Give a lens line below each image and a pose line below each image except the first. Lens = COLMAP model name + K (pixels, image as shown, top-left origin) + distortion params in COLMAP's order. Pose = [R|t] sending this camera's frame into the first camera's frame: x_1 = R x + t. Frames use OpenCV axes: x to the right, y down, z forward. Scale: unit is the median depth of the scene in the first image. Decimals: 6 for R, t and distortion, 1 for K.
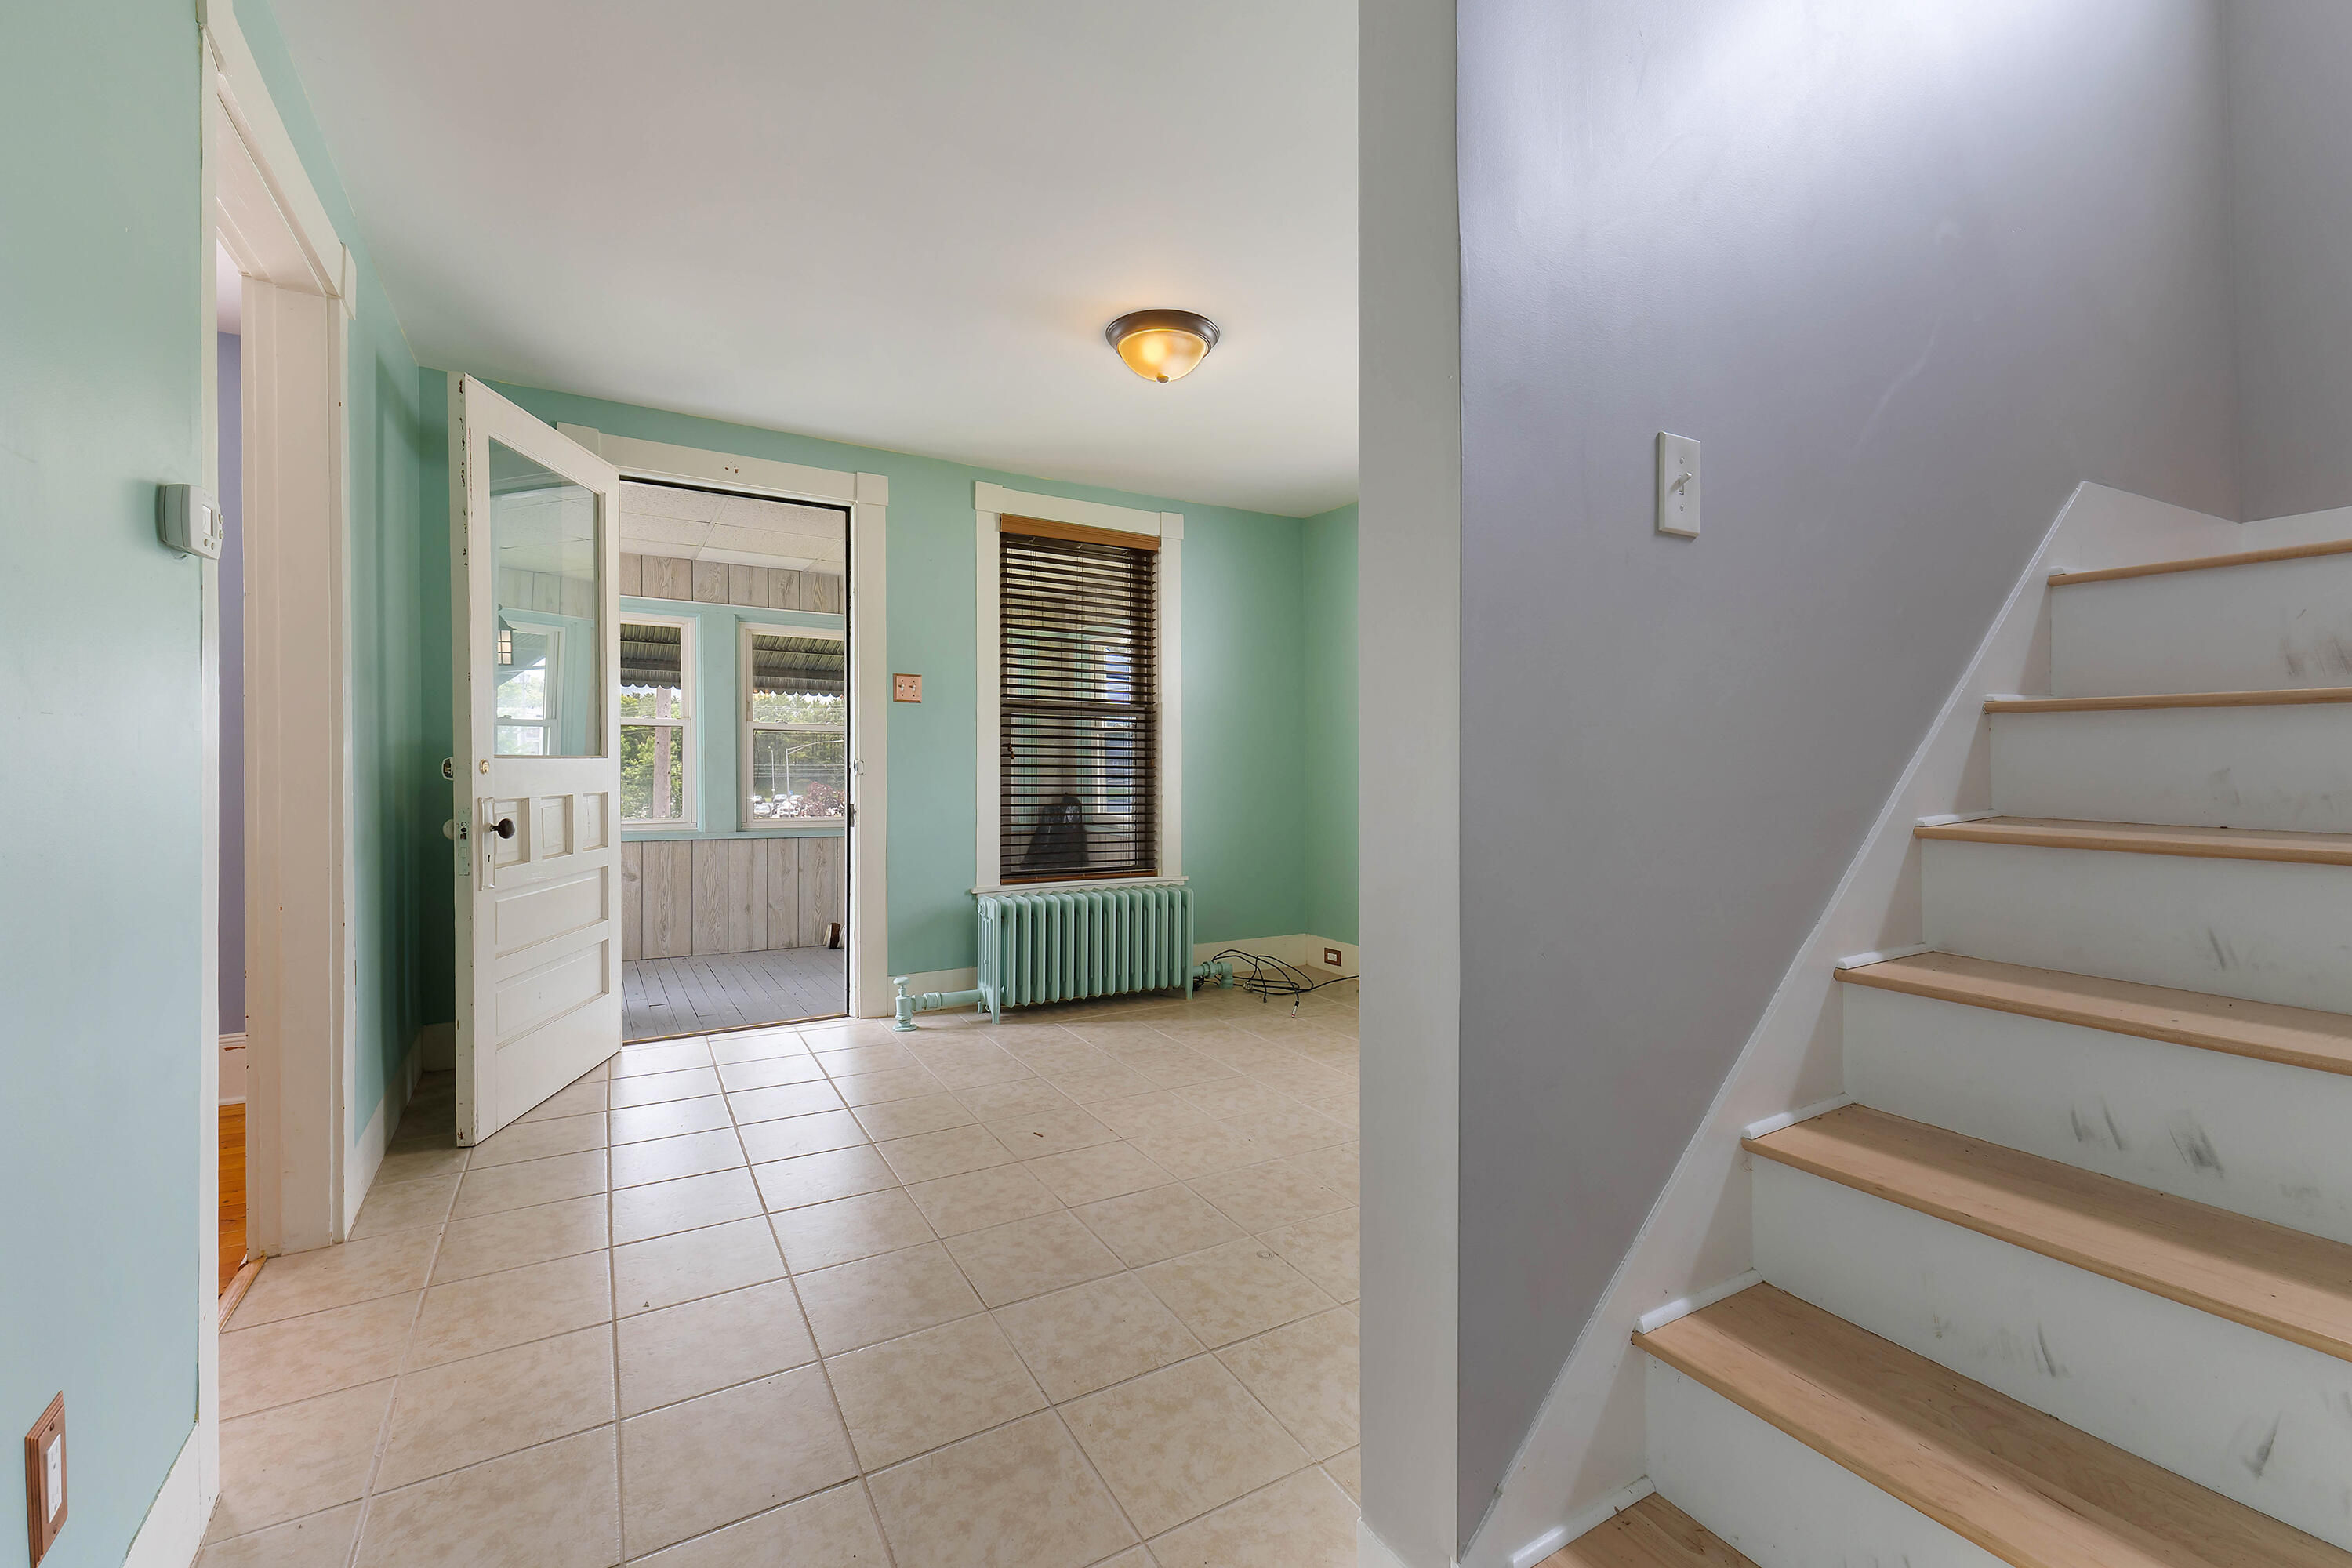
lens RADIAL K [[979.9, 0, 1157.4], [0, 979.9, 775.1], [0, 0, 1]] dist [0.032082, -0.005915]
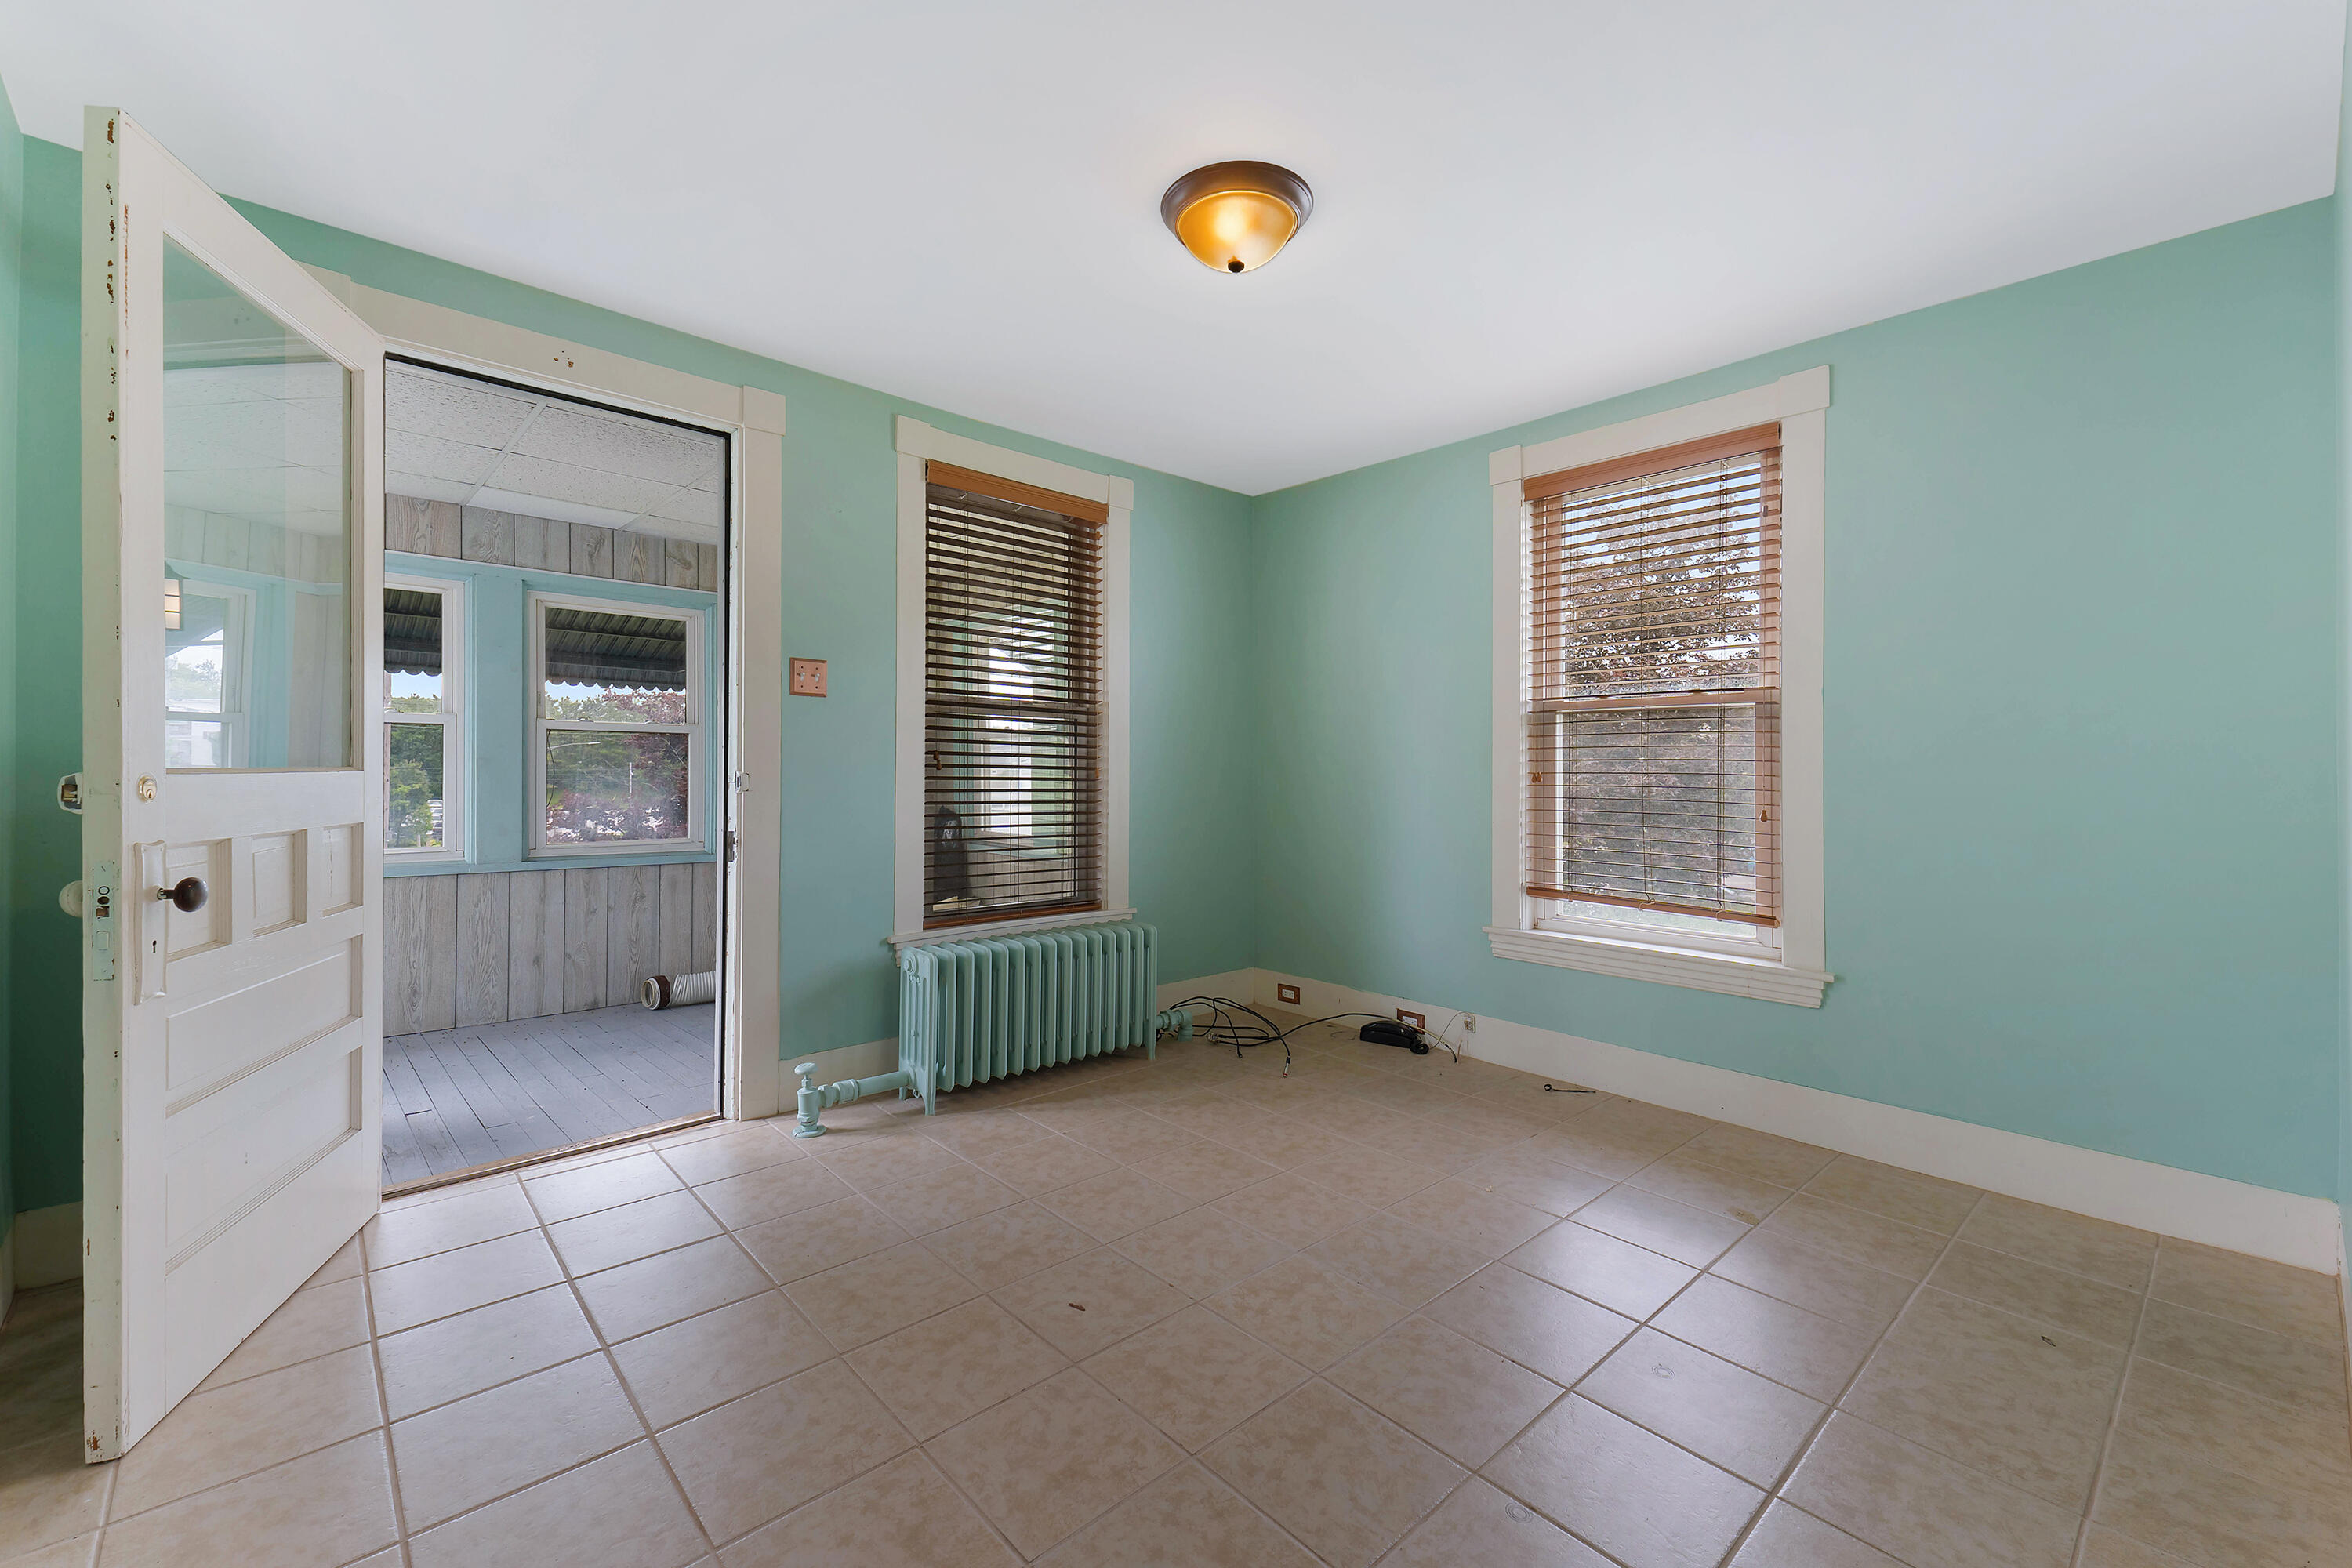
lens RADIAL K [[979.9, 0, 1156.3], [0, 979.9, 766.2], [0, 0, 1]] dist [0.032082, -0.005915]
pose [[0.978650, 0.000402, 0.205531, -0.148943], [0.002227, 0.999919, -0.012557, -0.009747], [-0.205520, 0.012746, 0.978570, 0.203390]]
